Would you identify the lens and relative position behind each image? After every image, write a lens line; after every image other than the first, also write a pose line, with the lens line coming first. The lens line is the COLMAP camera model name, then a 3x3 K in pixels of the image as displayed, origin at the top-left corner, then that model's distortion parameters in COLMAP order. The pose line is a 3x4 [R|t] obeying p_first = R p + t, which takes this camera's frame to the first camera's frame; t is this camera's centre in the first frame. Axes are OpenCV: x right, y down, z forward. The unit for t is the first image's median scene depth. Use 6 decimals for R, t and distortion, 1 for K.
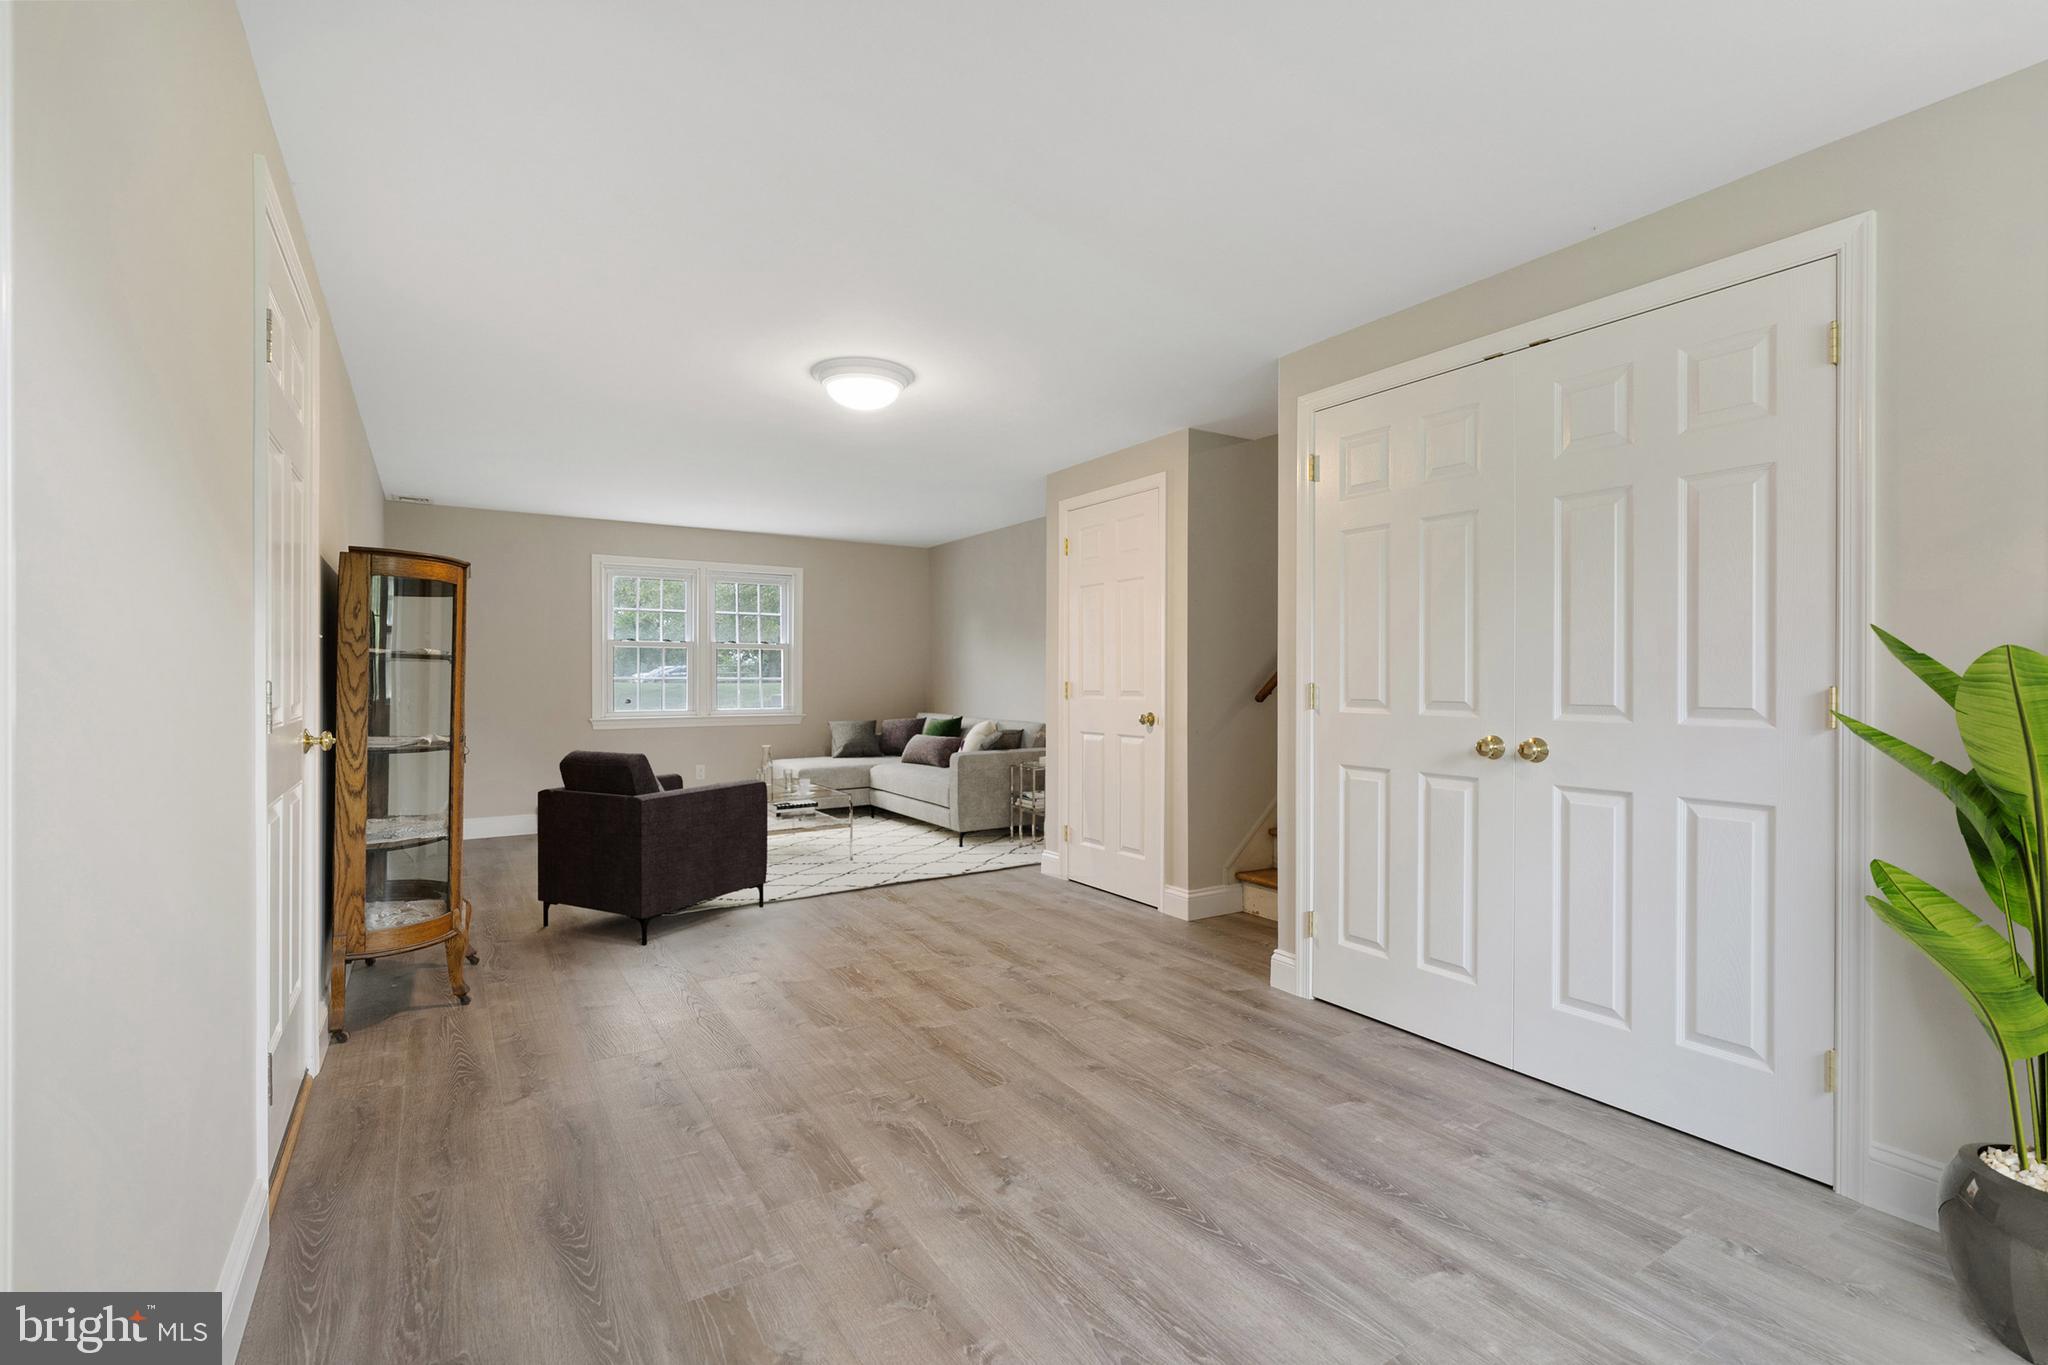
lens RADIAL K [[917.5, 0, 1070.3], [0, 917.5, 670.7], [0, 0, 1]] dist [0.001198, 0.000238]
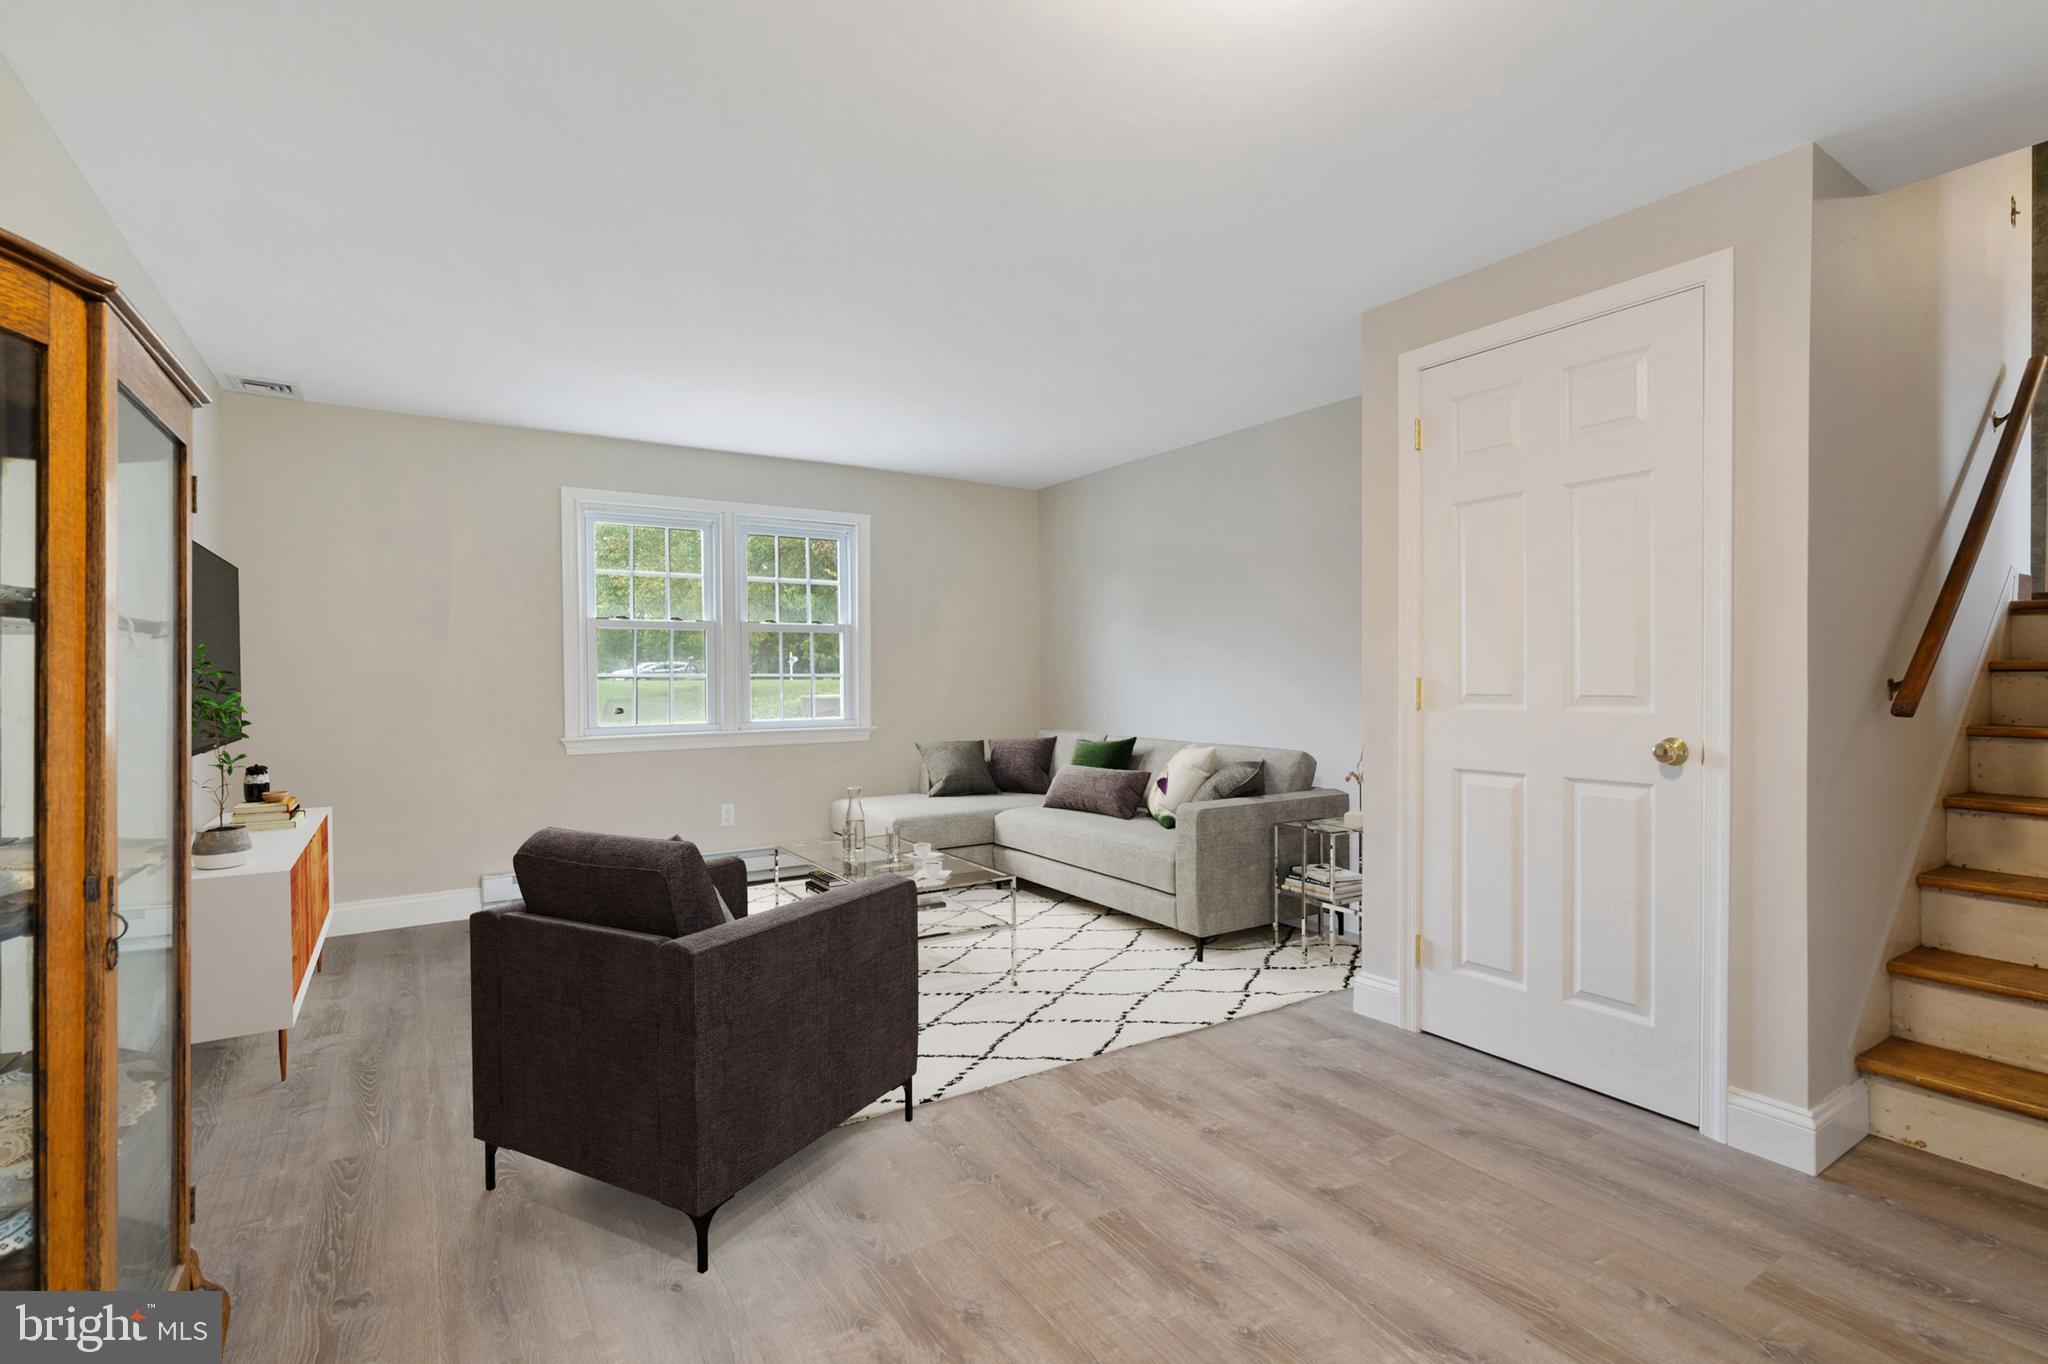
lens RADIAL K [[913.0, 0, 1013.5], [0, 913.0, 679.9], [0, 0, 1]] dist [0.001076, -0.000334]
pose [[0.999910, -0.006861, -0.011514, -0.229172], [0.007053, 0.999835, 0.016731, 0.001521], [0.011398, -0.016811, 0.999794, 0.418694]]
